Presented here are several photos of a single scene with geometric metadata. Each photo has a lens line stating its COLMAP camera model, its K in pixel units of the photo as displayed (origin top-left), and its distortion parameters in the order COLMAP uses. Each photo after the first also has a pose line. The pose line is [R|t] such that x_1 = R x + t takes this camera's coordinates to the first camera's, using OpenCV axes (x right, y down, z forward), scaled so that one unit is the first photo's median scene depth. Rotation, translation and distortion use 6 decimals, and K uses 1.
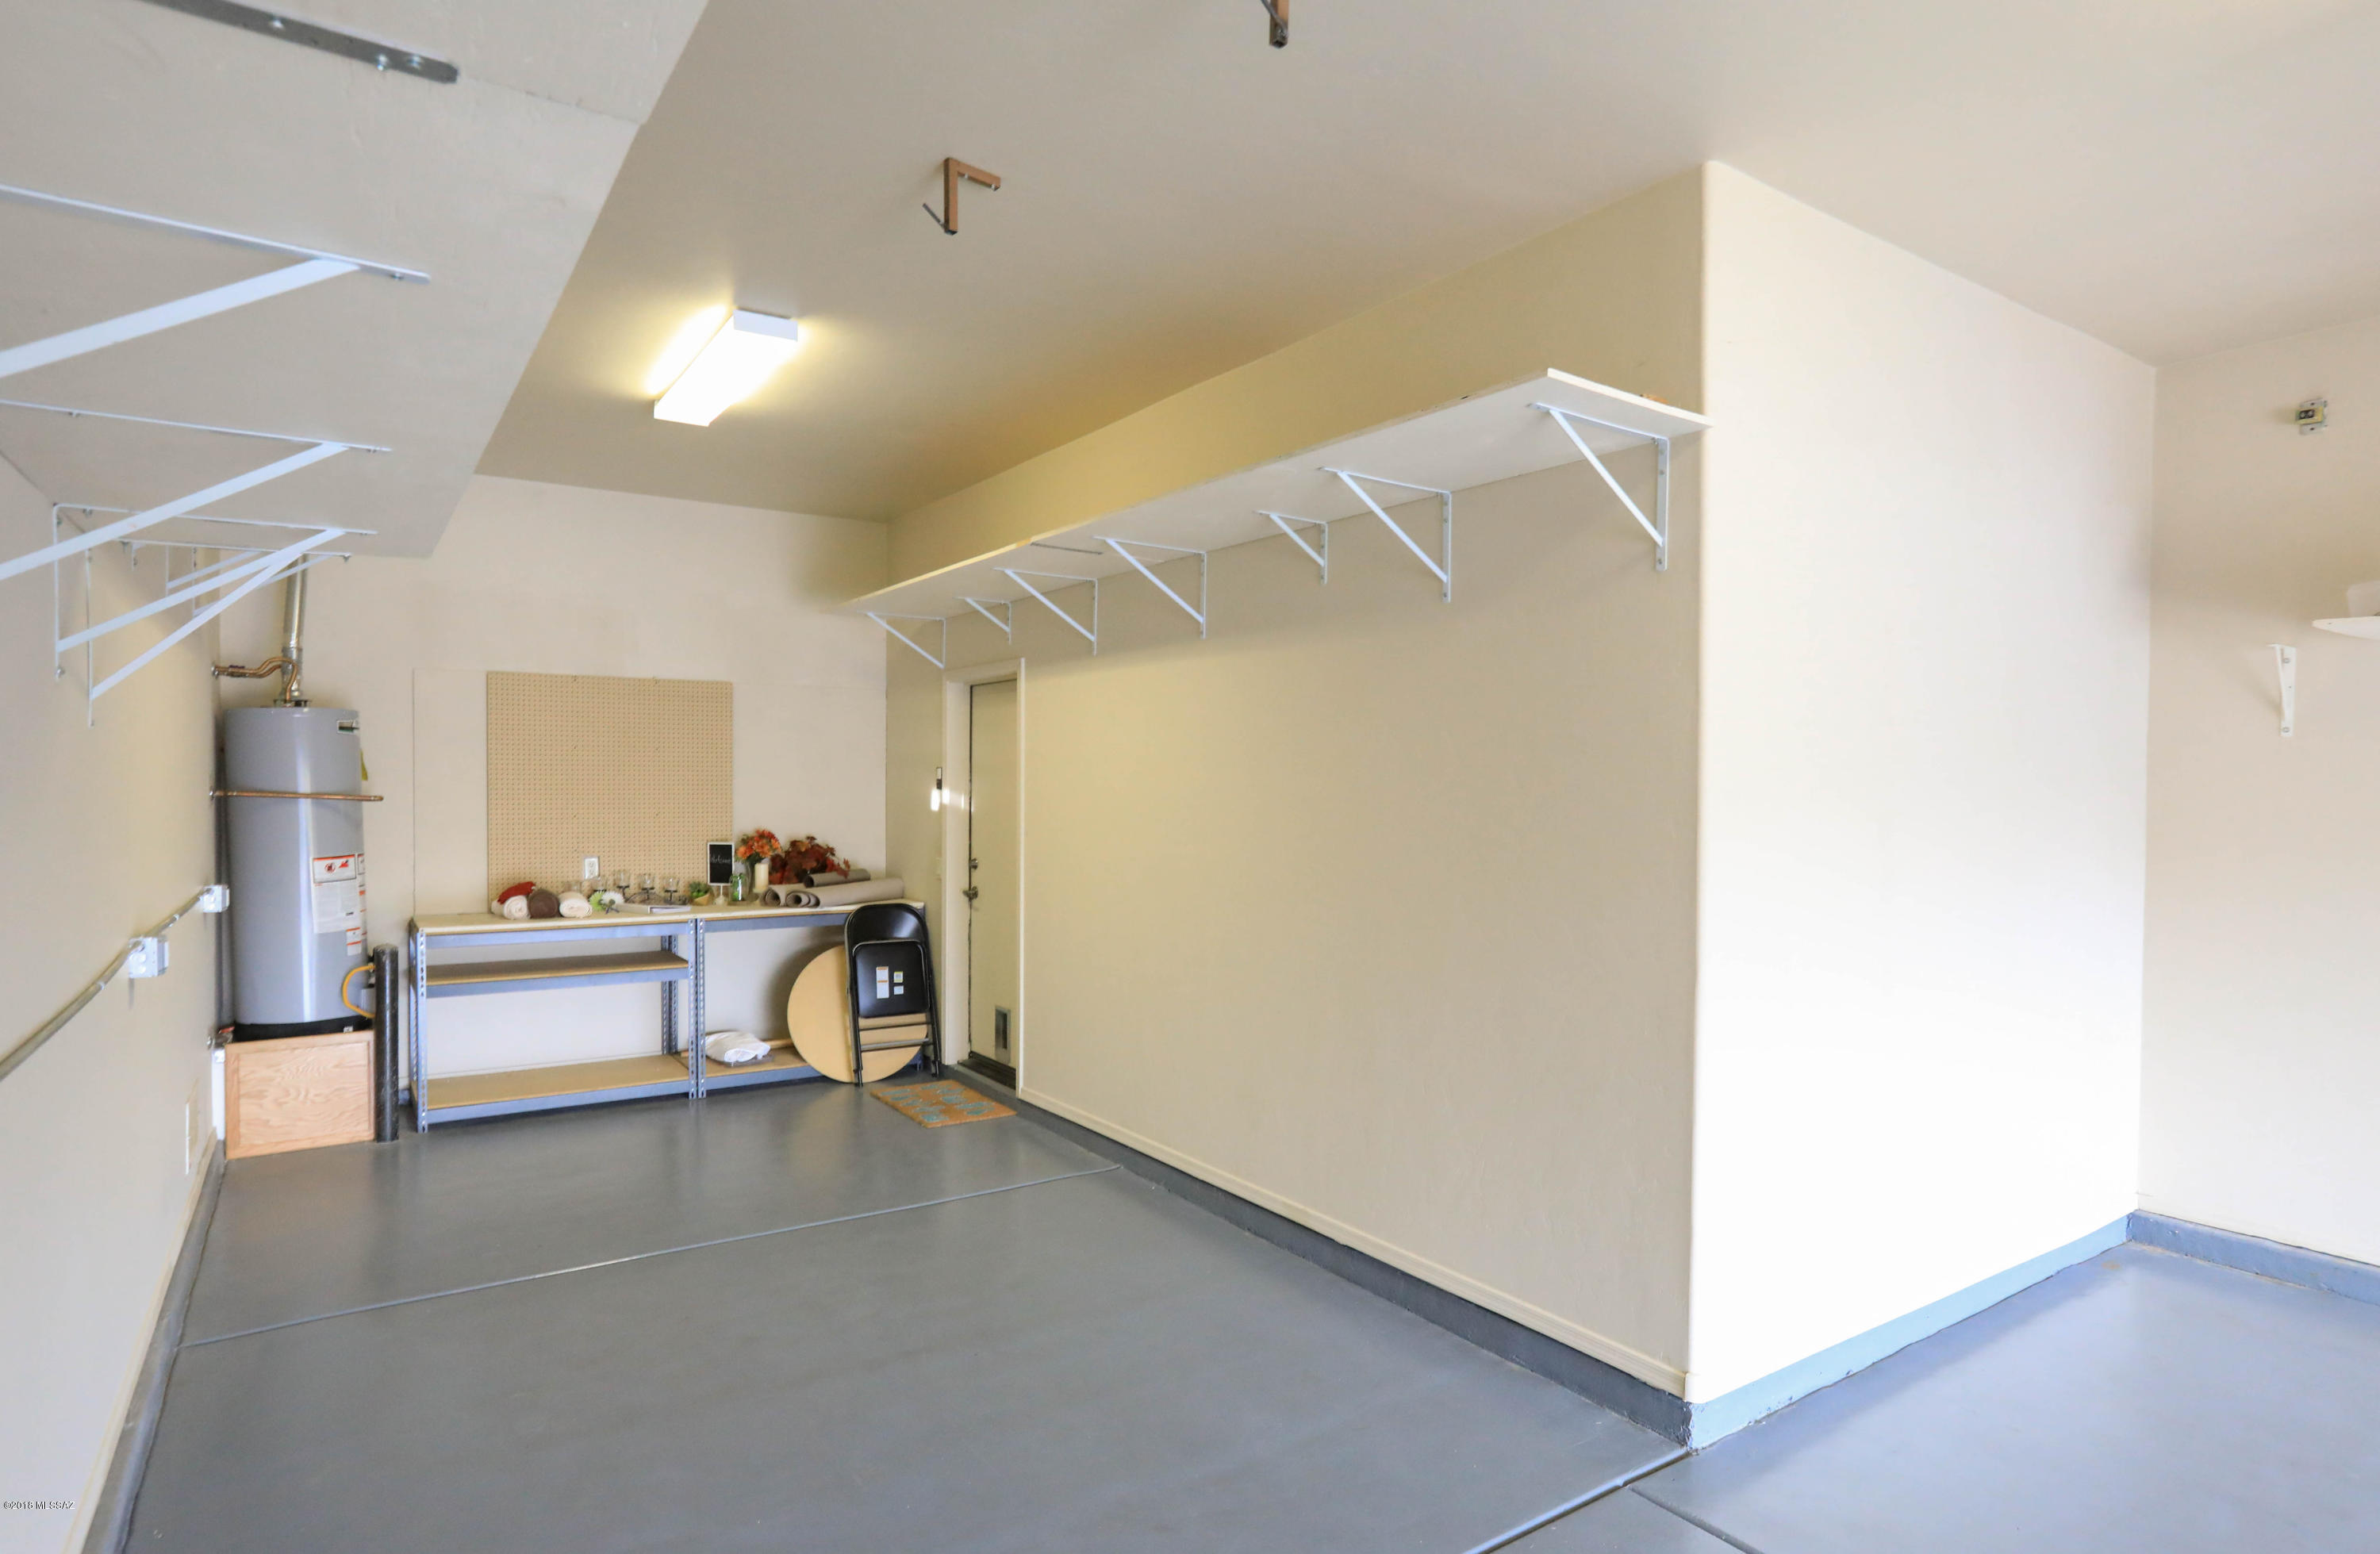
lens RADIAL K [[1303.9, 0, 1256.7], [0, 1303.9, 826.5], [0, 0, 1]] dist [-0.082410, 0.090151]
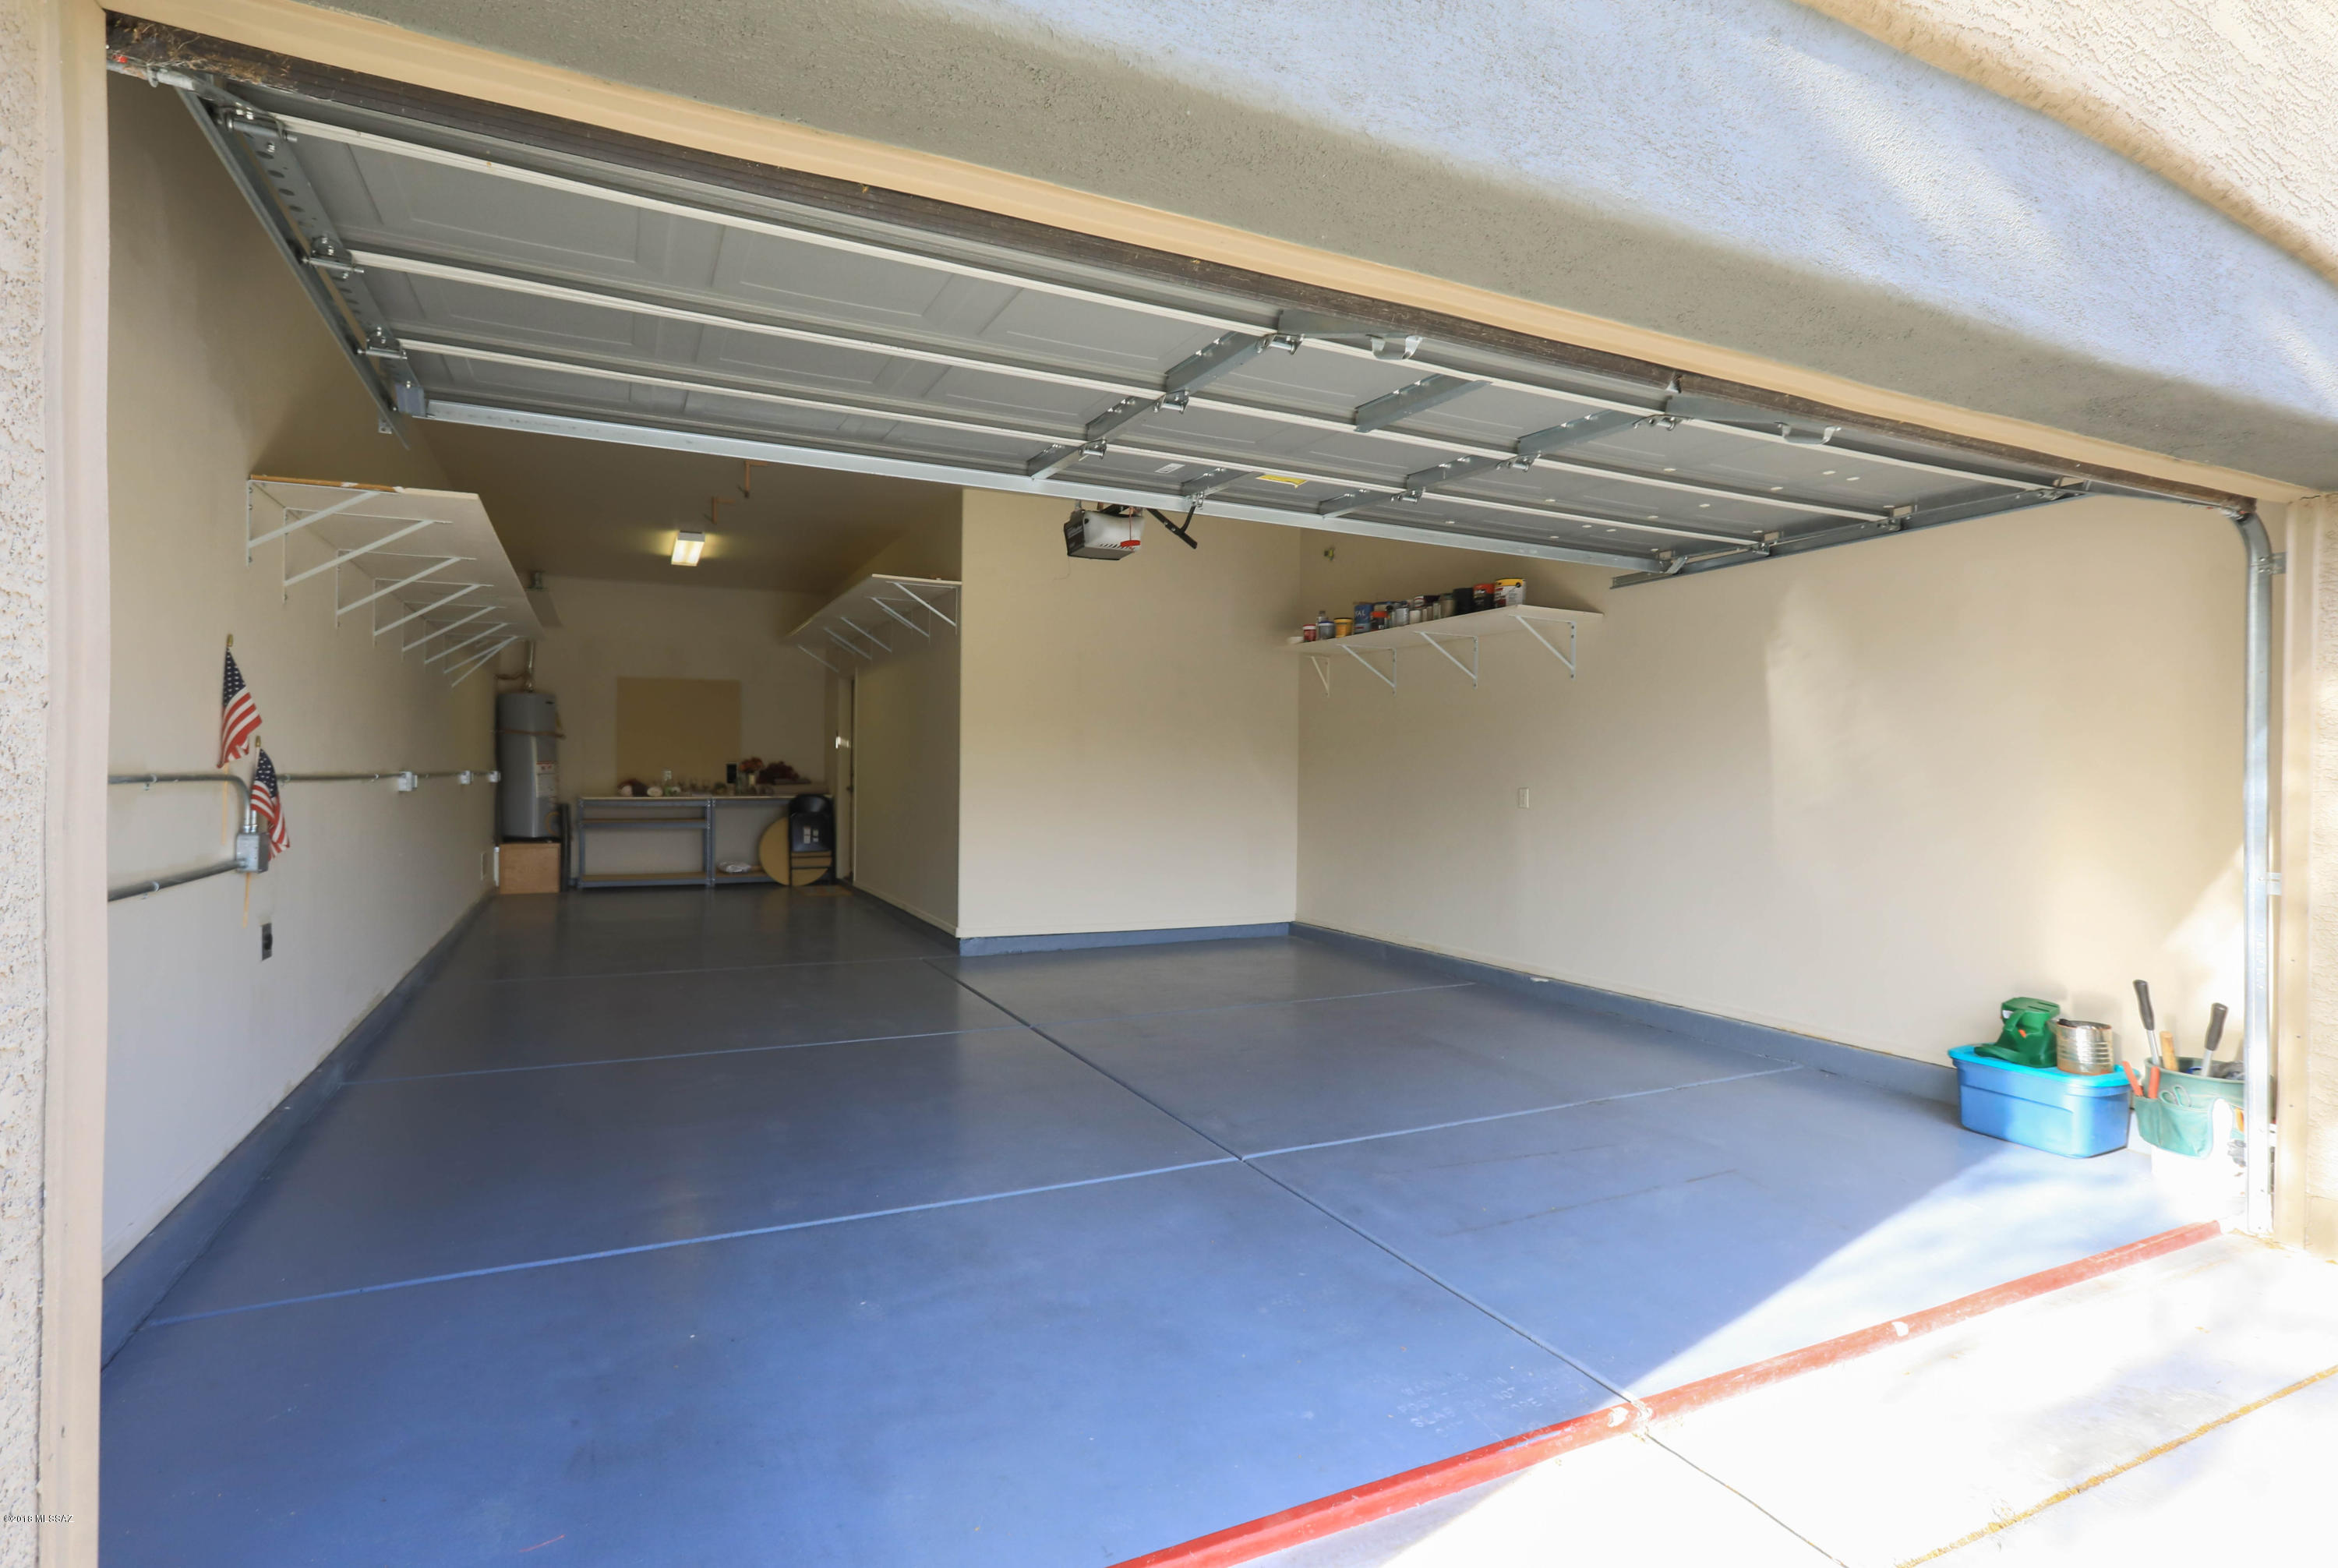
lens RADIAL K [[1137.8, 0, 1169.0], [0, 1137.8, 784.0], [0, 0, 1]] dist [0.001133, 0.000042]
pose [[0.985635, 0.005493, -0.168800, 0.568483], [-0.008921, 0.999769, -0.019553, 0.077728], [0.168653, 0.020778, 0.985456, -0.633104]]
